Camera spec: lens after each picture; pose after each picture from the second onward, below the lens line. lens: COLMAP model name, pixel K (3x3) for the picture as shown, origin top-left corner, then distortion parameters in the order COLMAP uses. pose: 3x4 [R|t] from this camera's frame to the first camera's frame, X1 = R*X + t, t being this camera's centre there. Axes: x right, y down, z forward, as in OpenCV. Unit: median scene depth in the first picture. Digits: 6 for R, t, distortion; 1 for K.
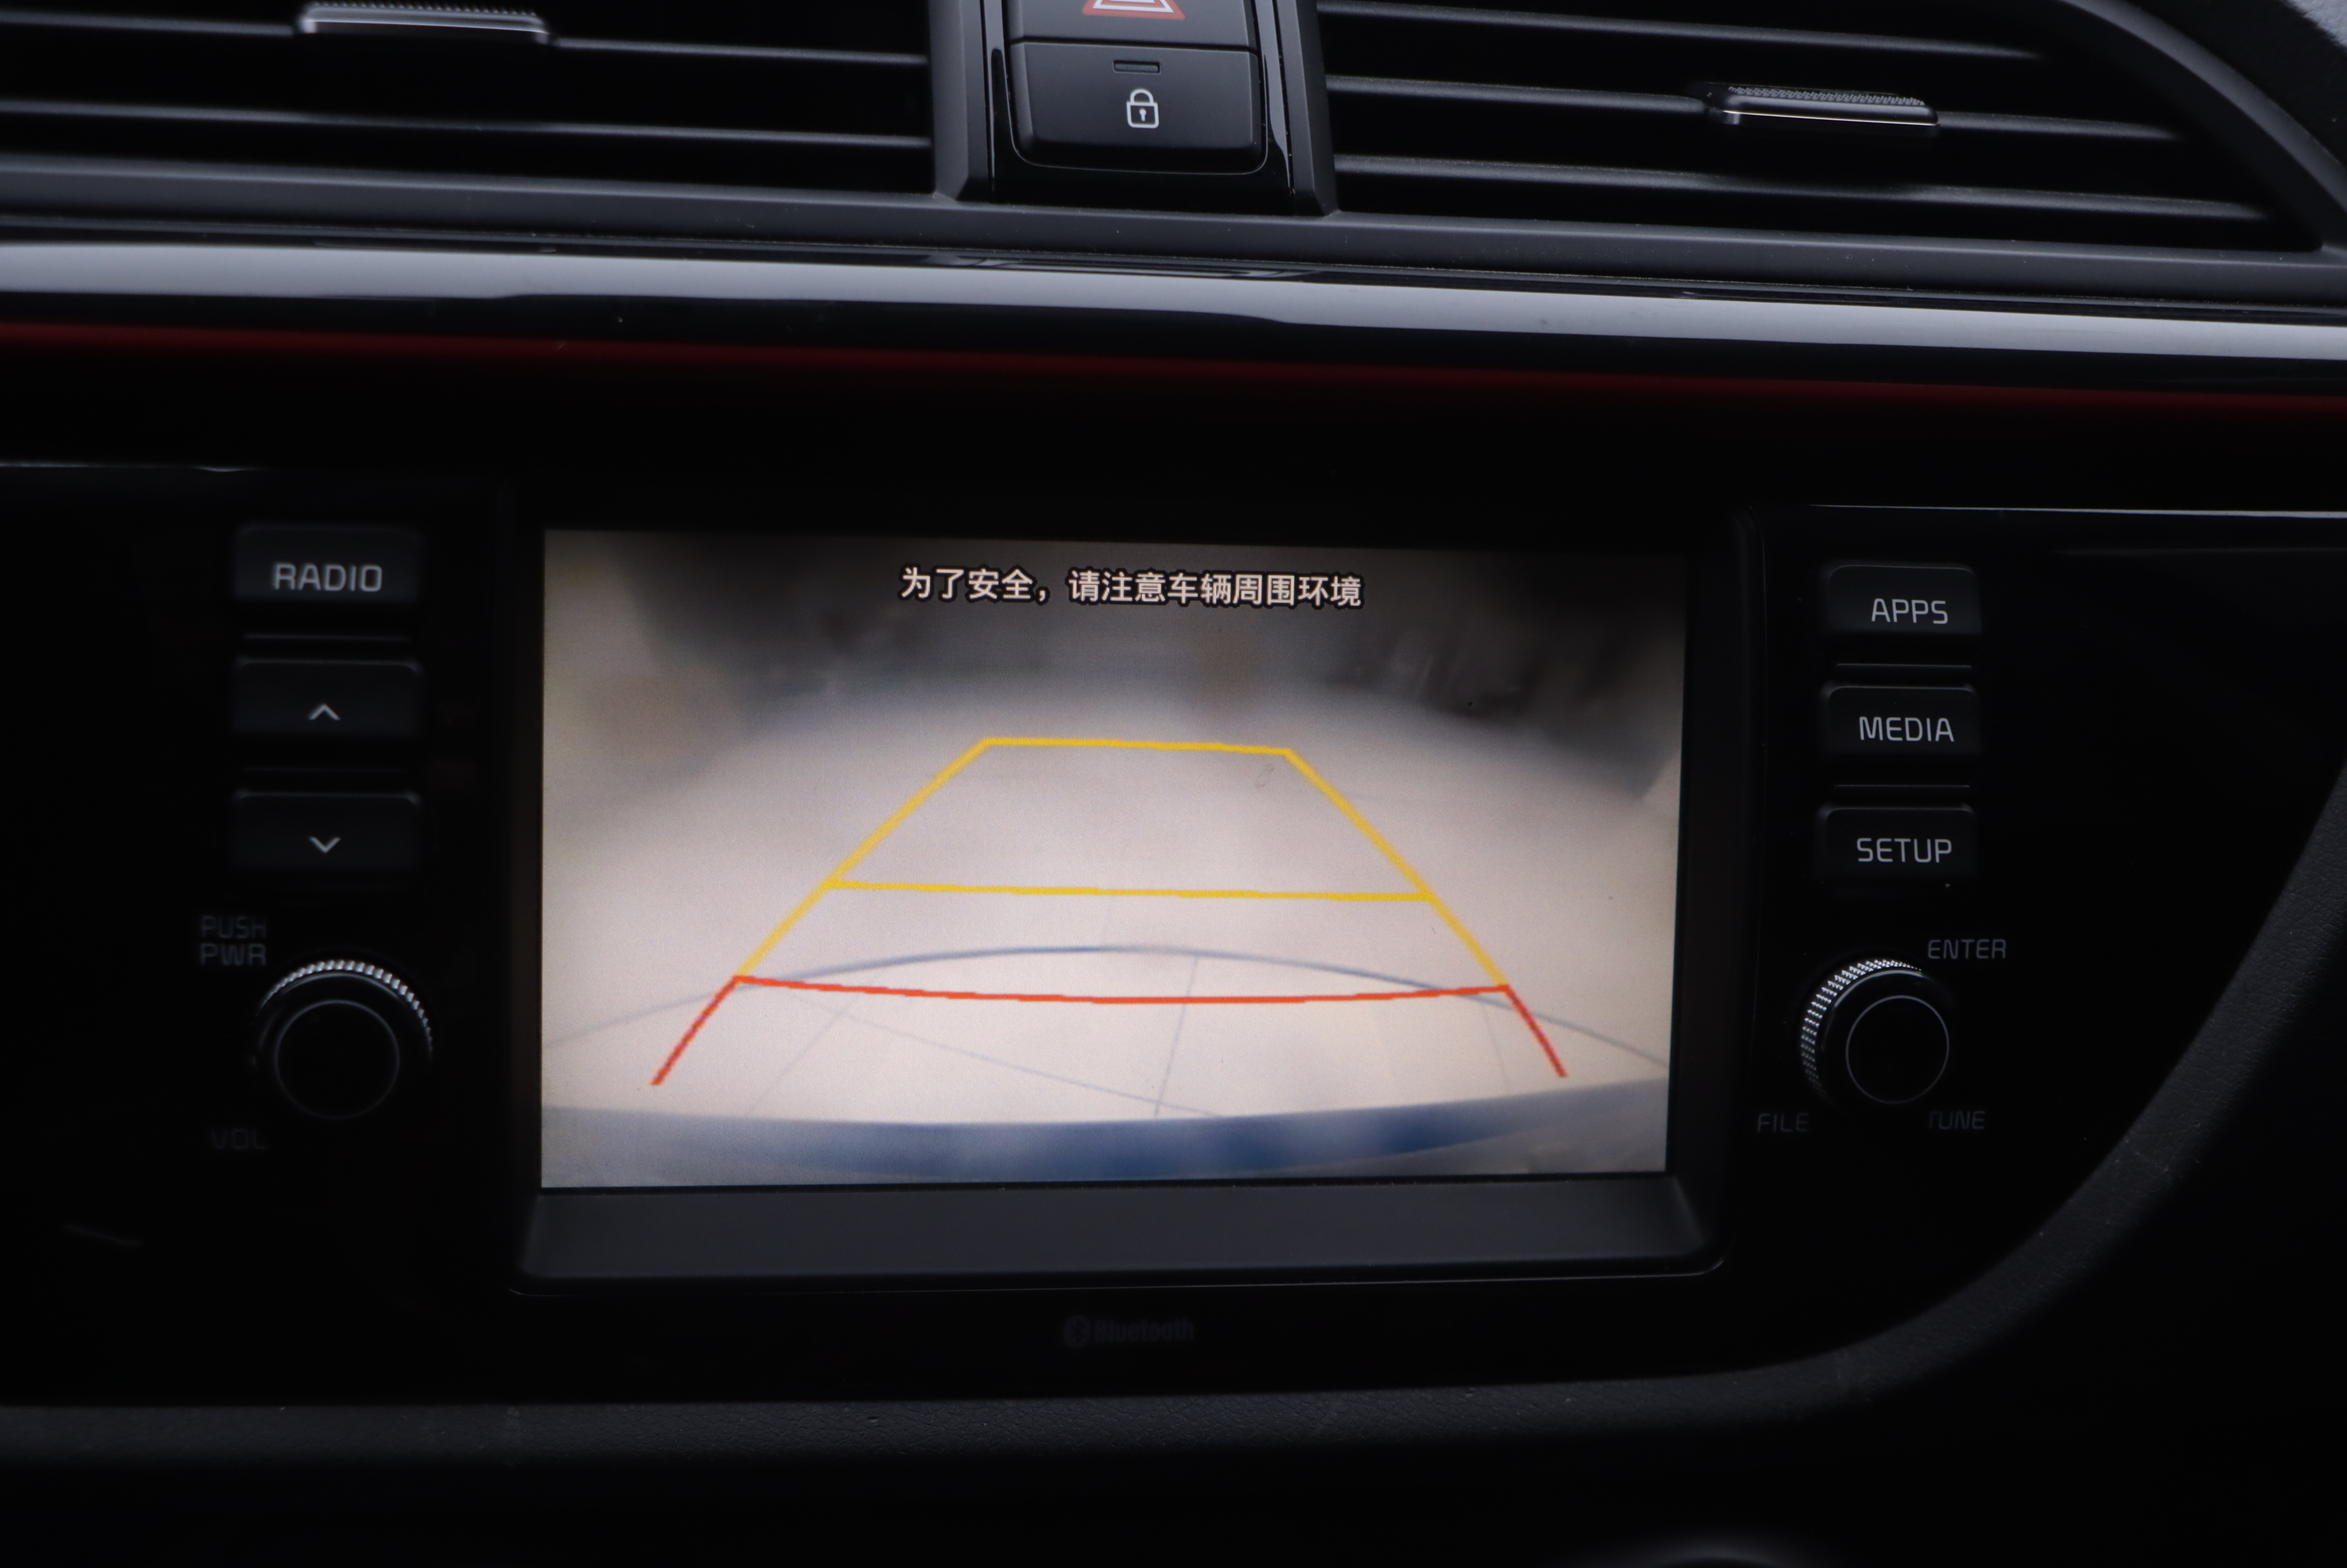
lens RADIAL K [[2922.4, 0, 1176.7], [0, 2922.4, 797.7], [0, 0, 1]] dist [-0.059883, 0.046987]
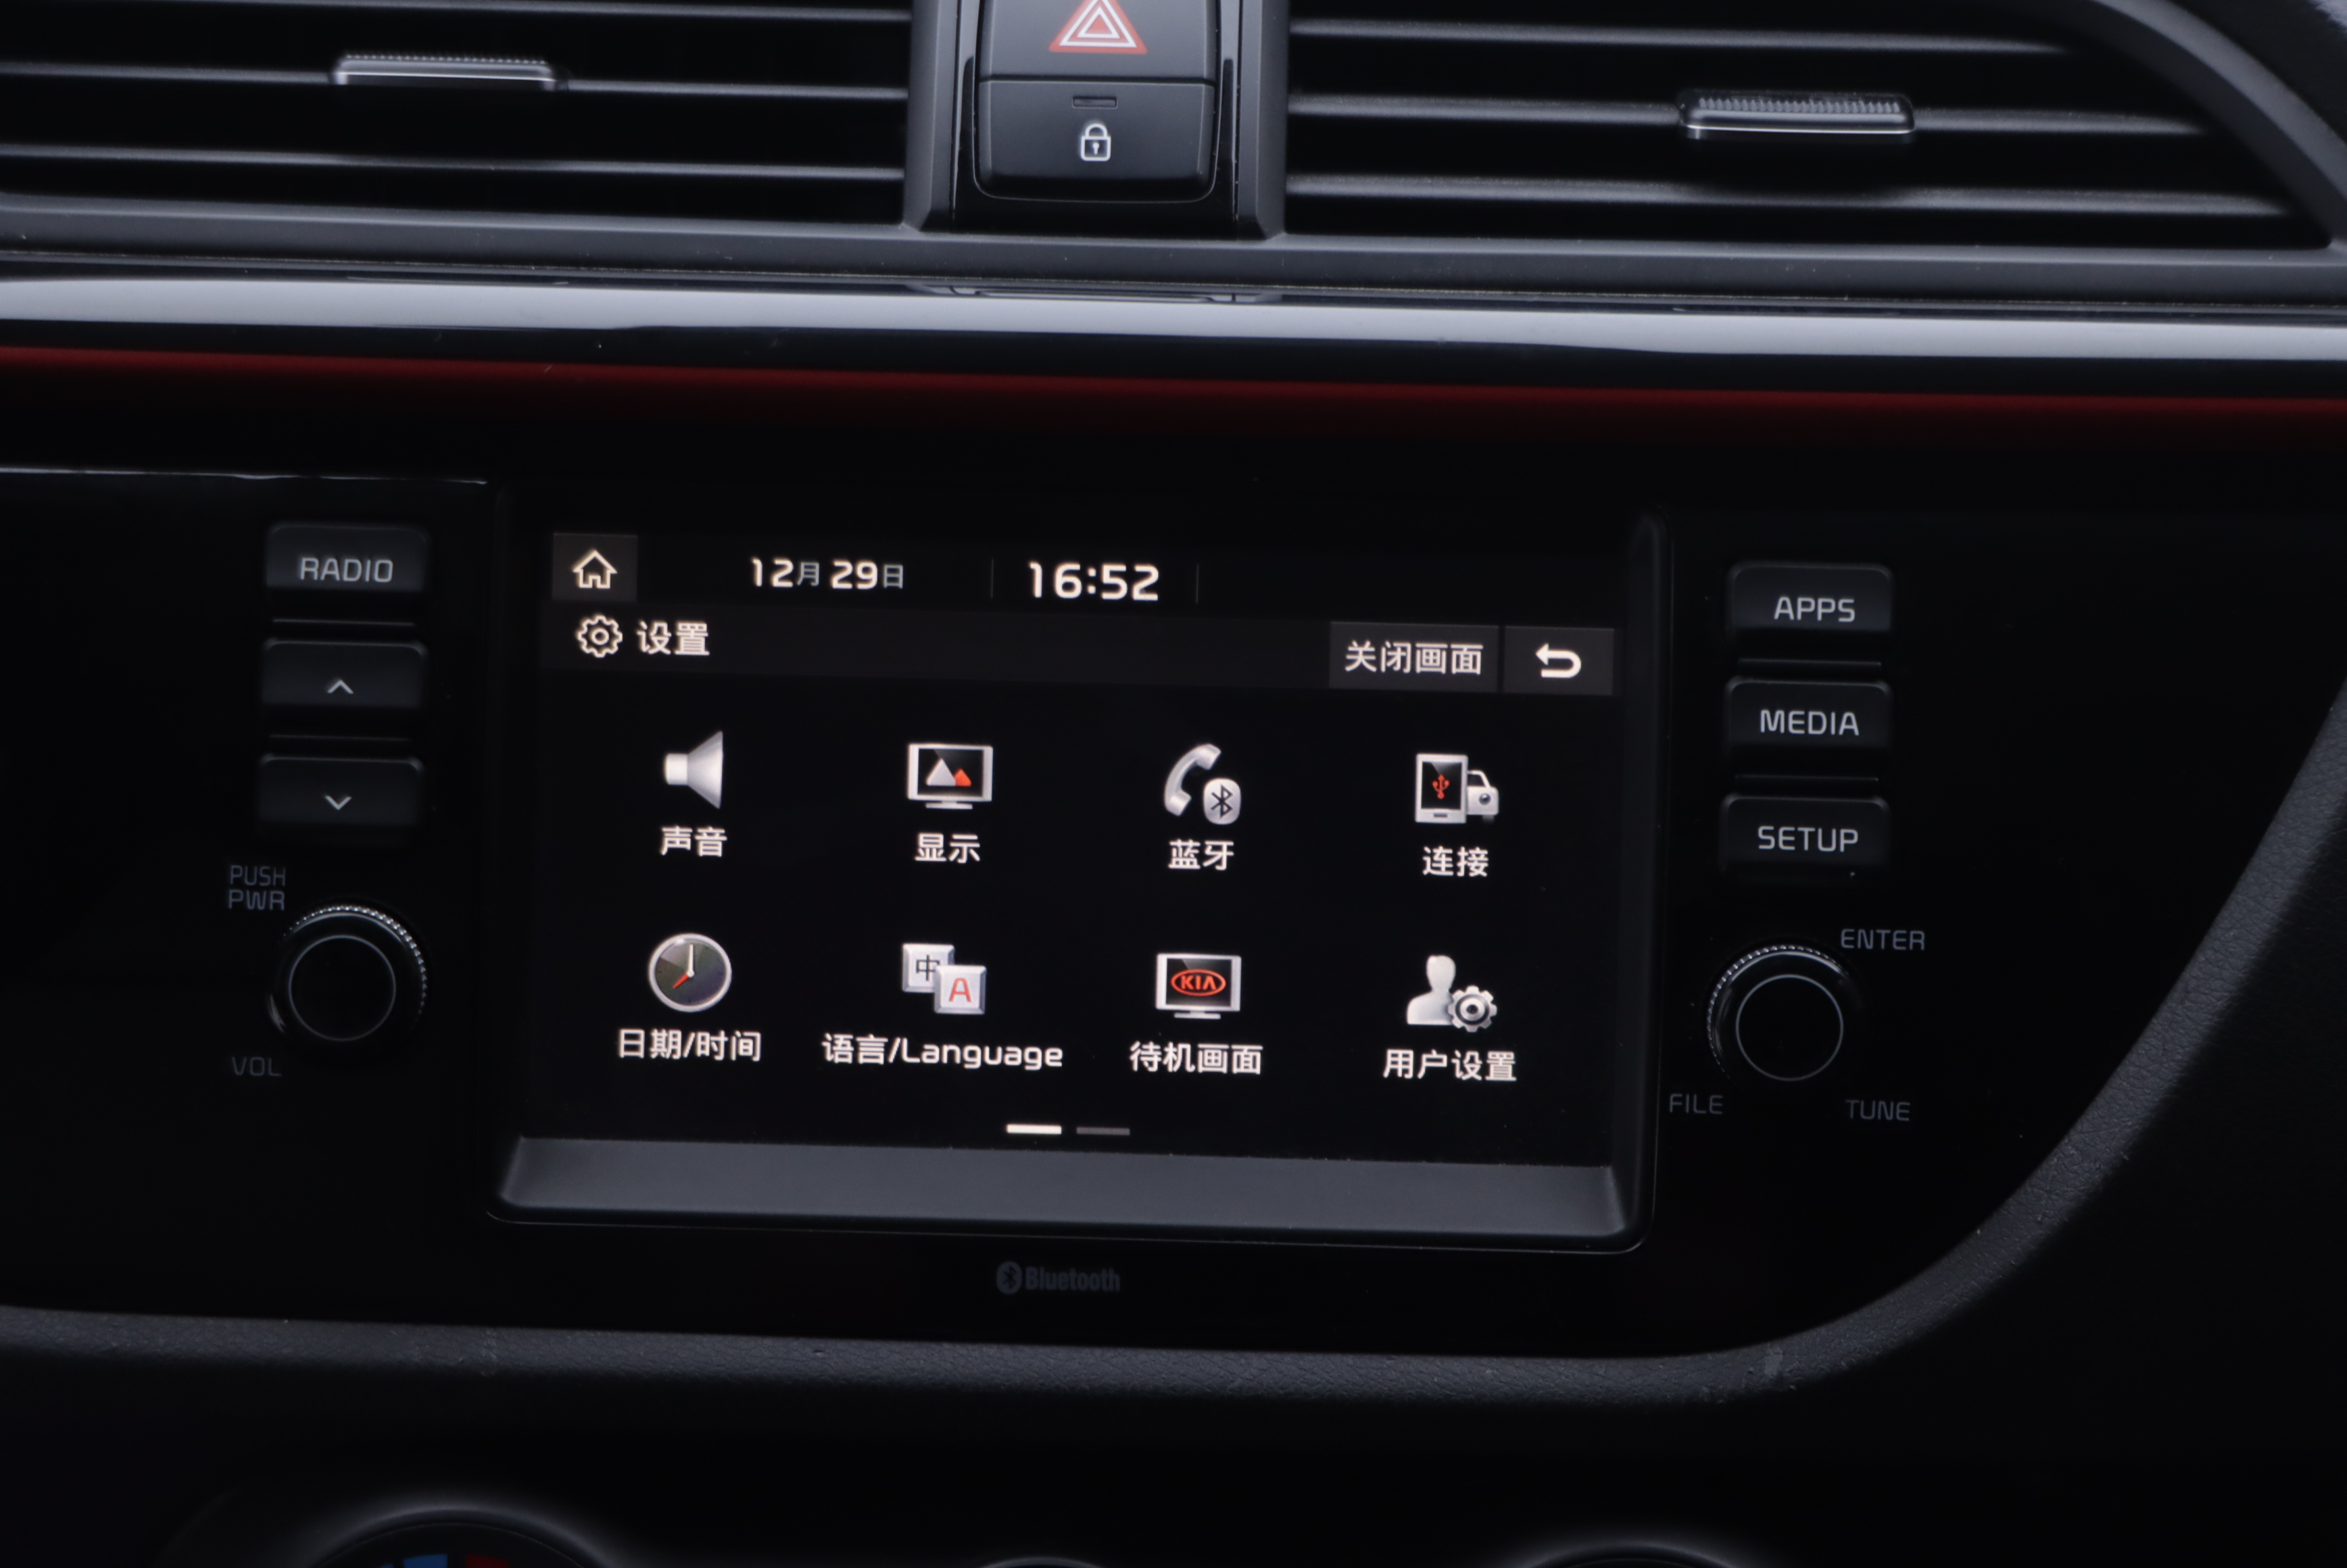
lens RADIAL K [[7331.2, 0, 1203.3], [0, 7331.2, 828.8], [0, 0, 1]] dist [0.409810, 0.962606]
pose [[0.980751, 0.005585, -0.195181, 0.555067], [-0.019670, 0.997332, -0.070304, 0.204644], [0.194267, 0.072790, 0.978244, -1.618404]]
